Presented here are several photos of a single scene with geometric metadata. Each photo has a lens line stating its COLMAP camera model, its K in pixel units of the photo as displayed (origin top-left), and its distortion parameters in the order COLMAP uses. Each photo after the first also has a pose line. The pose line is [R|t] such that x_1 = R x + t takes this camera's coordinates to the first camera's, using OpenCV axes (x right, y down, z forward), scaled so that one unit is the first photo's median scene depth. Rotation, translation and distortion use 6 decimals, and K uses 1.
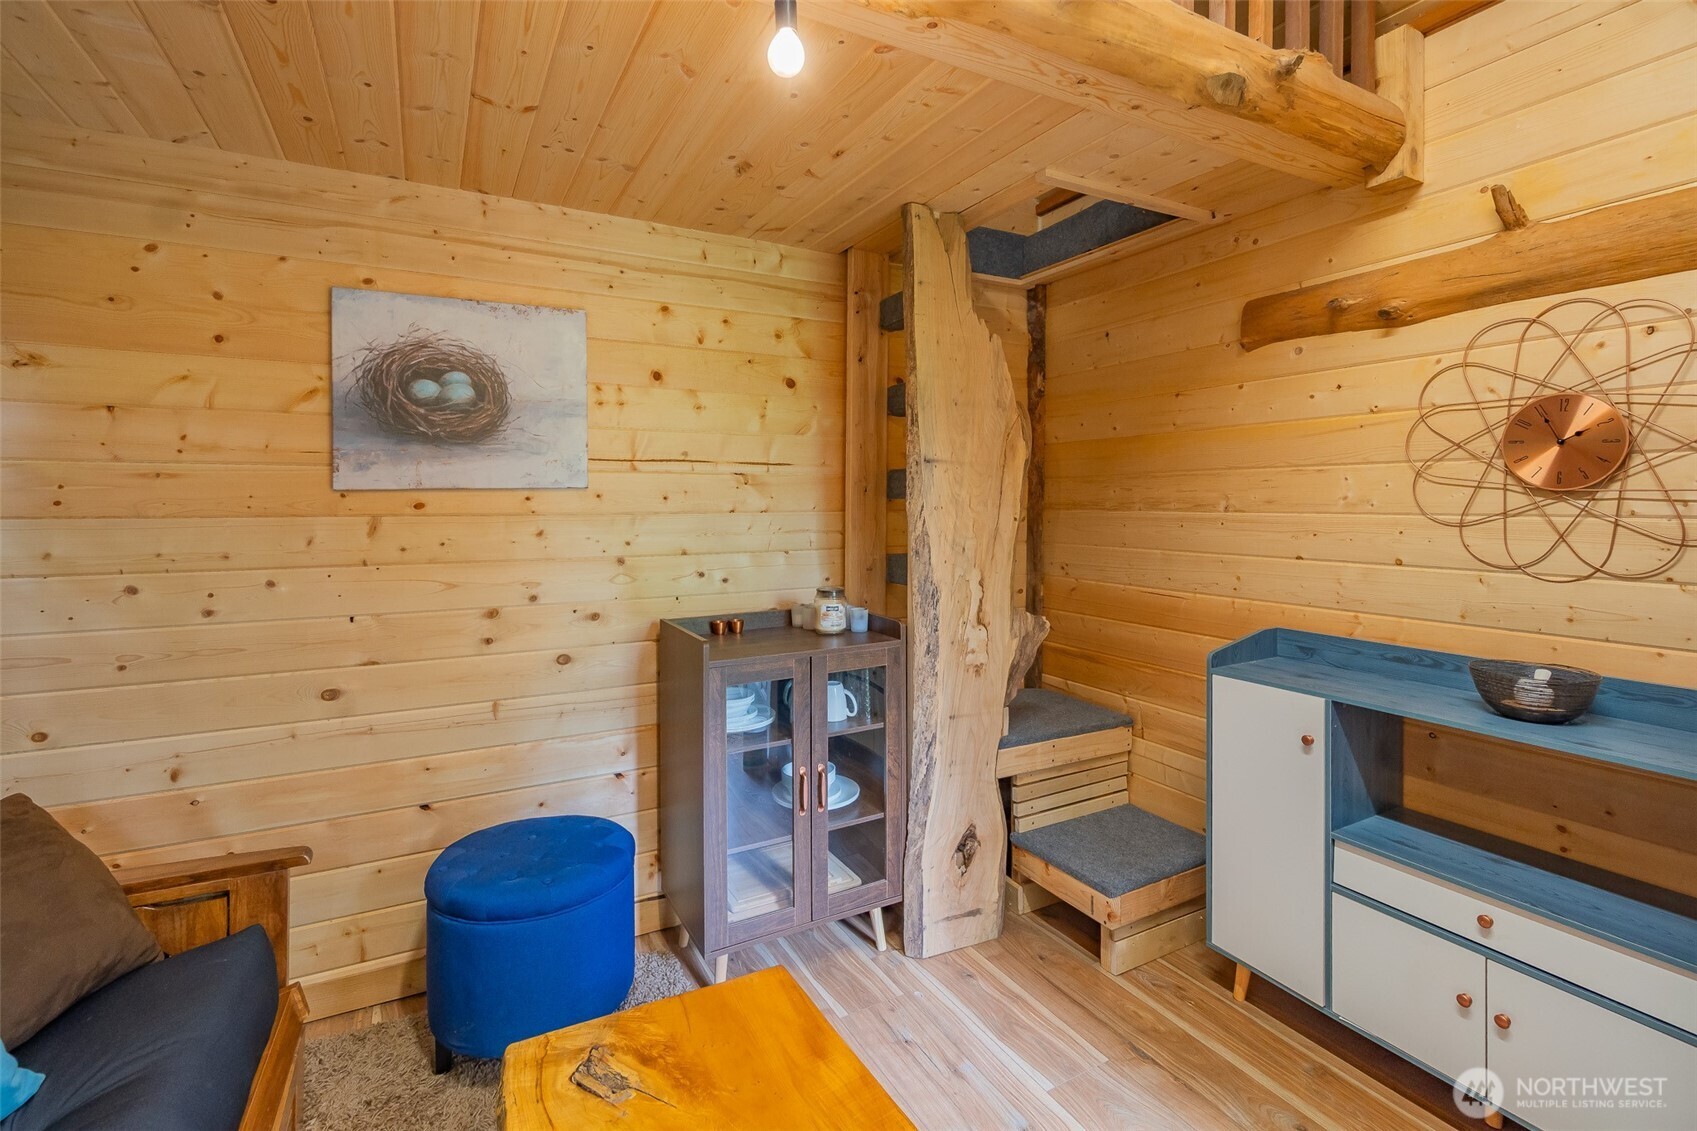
lens RADIAL K [[767.7, 0, 848.0], [0, 767.7, 497.5], [0, 0, 1]] dist [-0.004367, -0.000197]
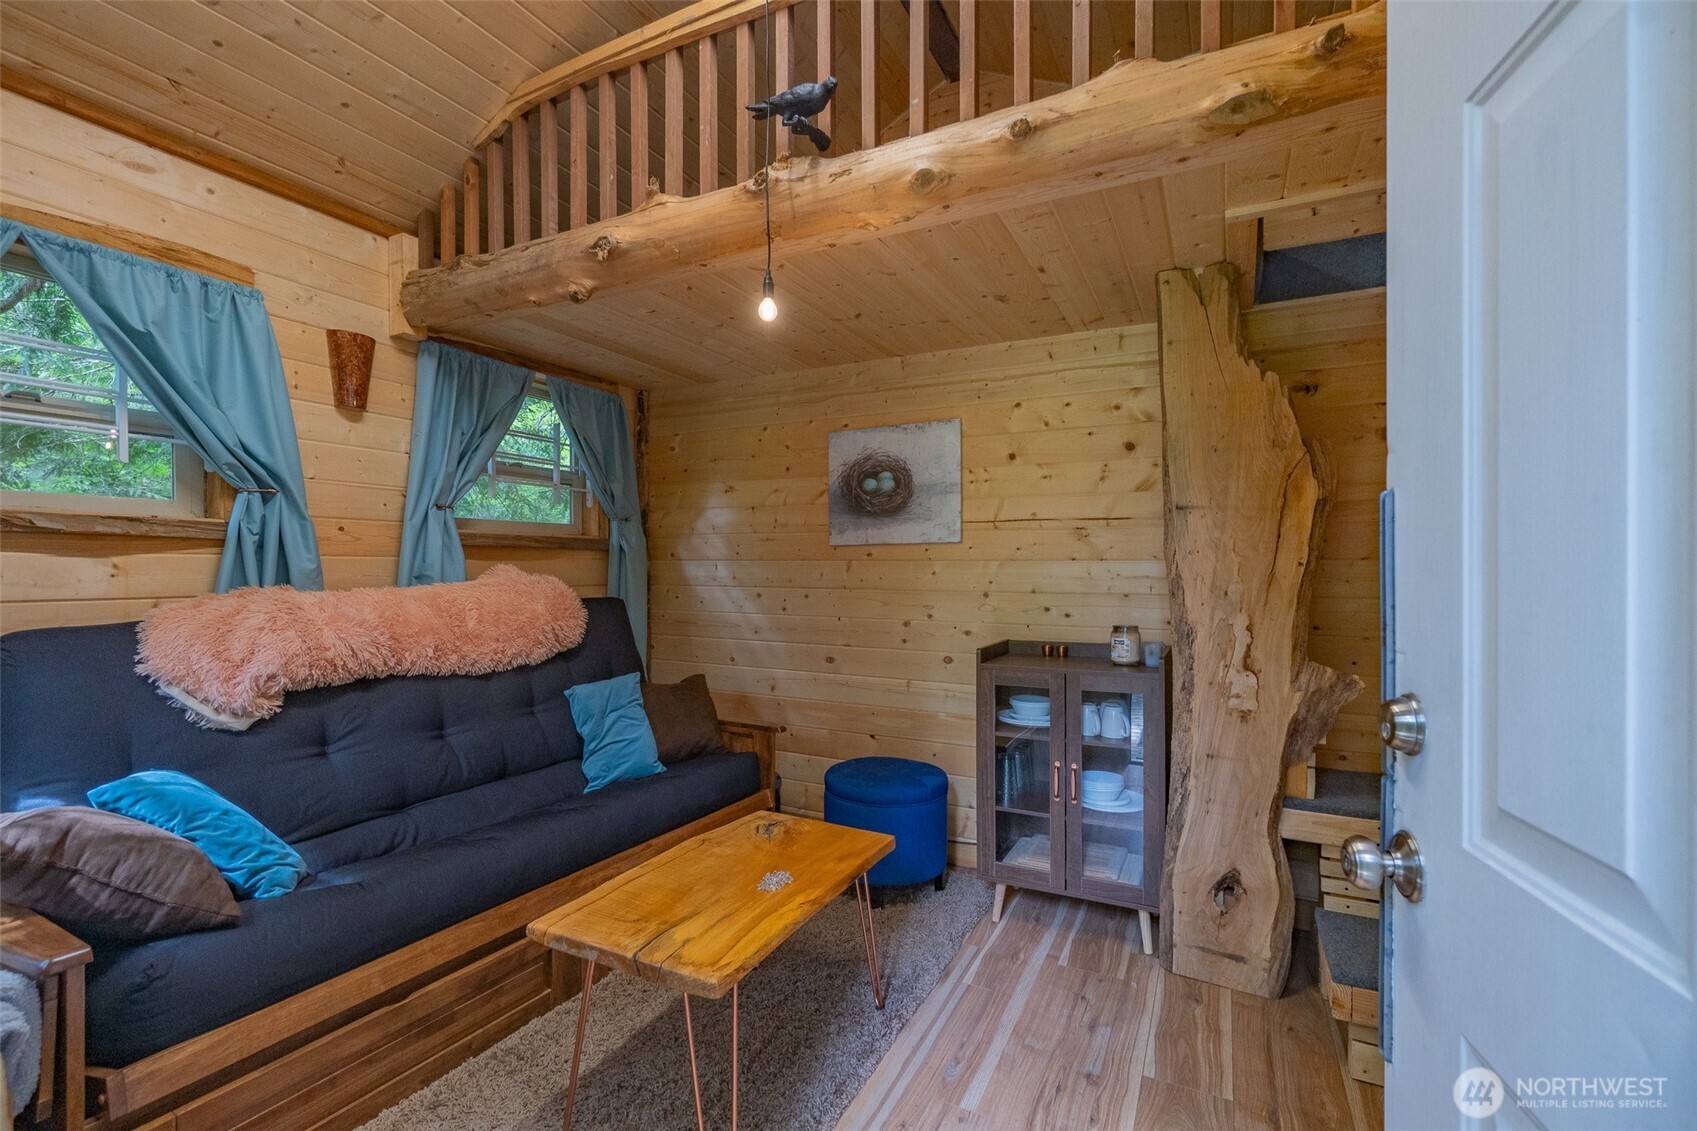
lens RADIAL K [[767.7, 0, 851.5], [0, 767.7, 570.8], [0, 0, 1]] dist [-0.004367, -0.000197]
pose [[0.562143, 0.004326, -0.827029, 0.759732], [-0.001955, 0.999990, 0.003902, 0.037698], [0.827038, -0.000577, 0.562146, 0.027522]]
